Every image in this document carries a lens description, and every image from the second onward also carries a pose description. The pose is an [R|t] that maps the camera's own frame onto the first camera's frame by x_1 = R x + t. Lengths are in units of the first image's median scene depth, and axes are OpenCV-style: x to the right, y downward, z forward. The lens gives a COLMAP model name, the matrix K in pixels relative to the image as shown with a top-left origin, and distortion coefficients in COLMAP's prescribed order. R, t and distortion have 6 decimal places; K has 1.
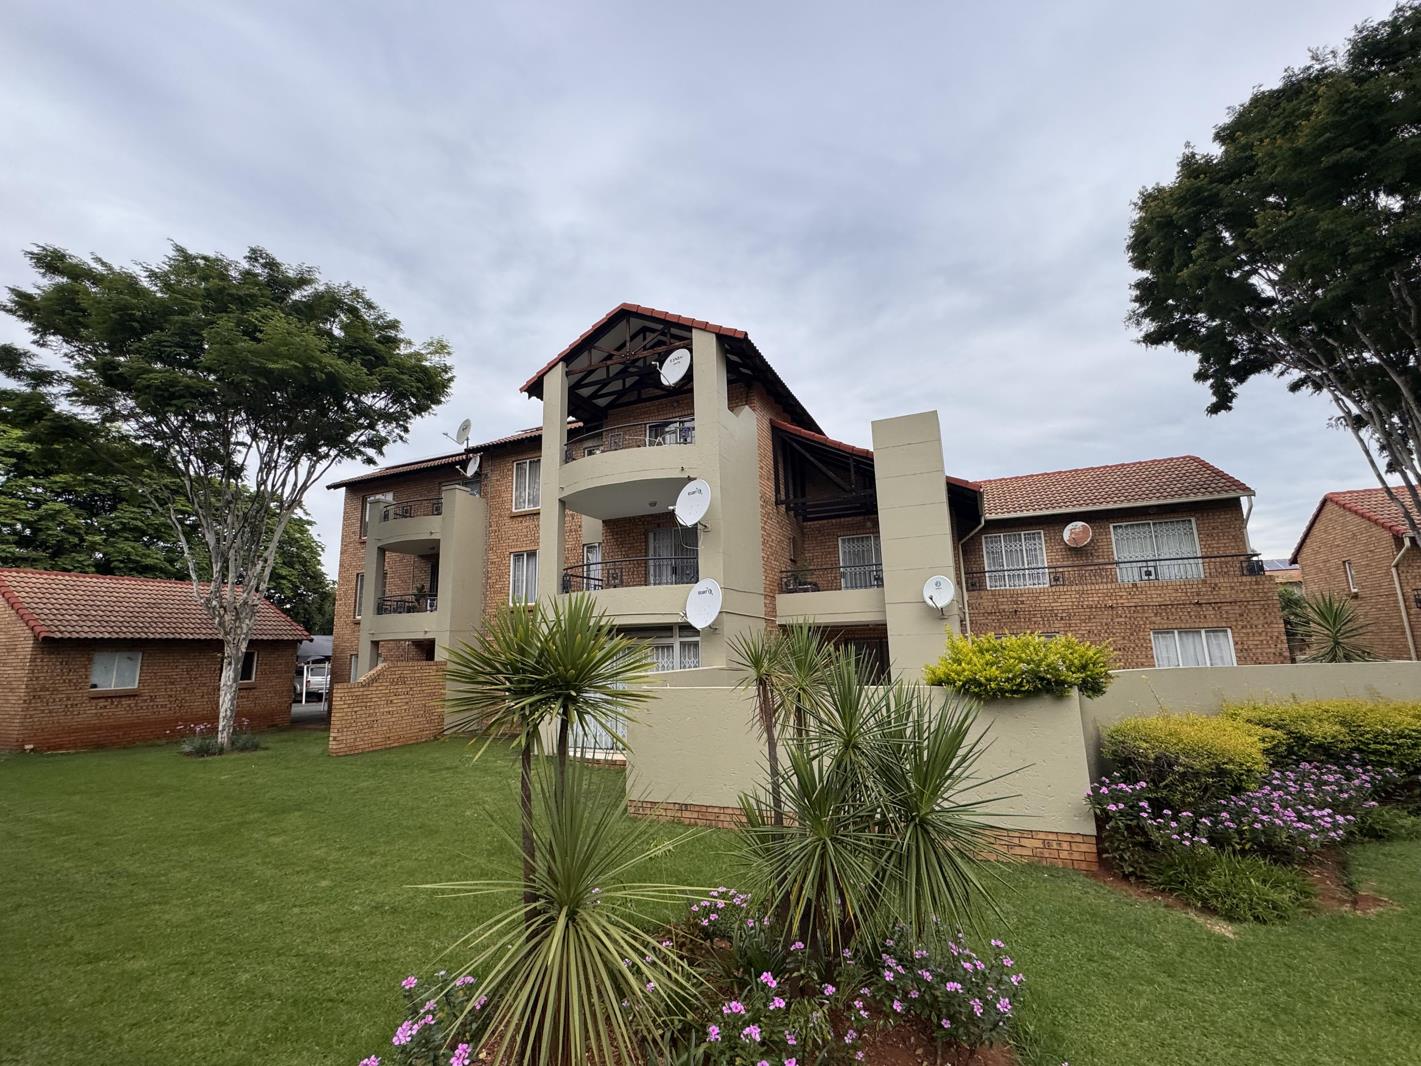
lens RADIAL K [[633.3, 0, 709.3], [0, 633.3, 531.7], [0, 0, 1]] dist [-0.003570, -0.000841]
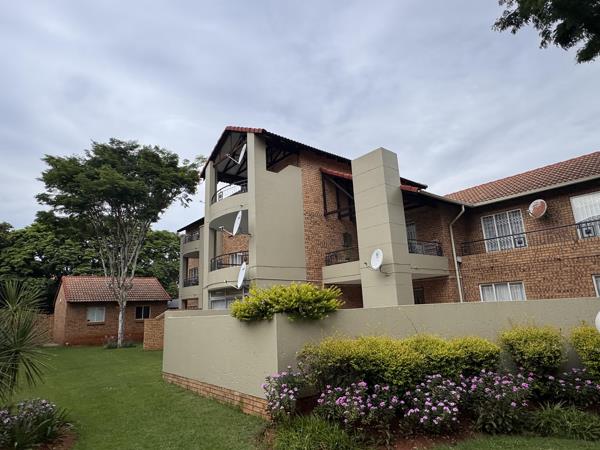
lens RADIAL K [[354.9, 0, 300.1], [0, 354.9, 226.3], [0, 0, 1]] dist [0.006476, 0.000666]
pose [[0.897411, -0.114493, -0.426081, 0.470921], [0.102230, 0.993420, -0.051629, 0.031294], [0.429189, 0.002775, 0.903211, 0.076229]]
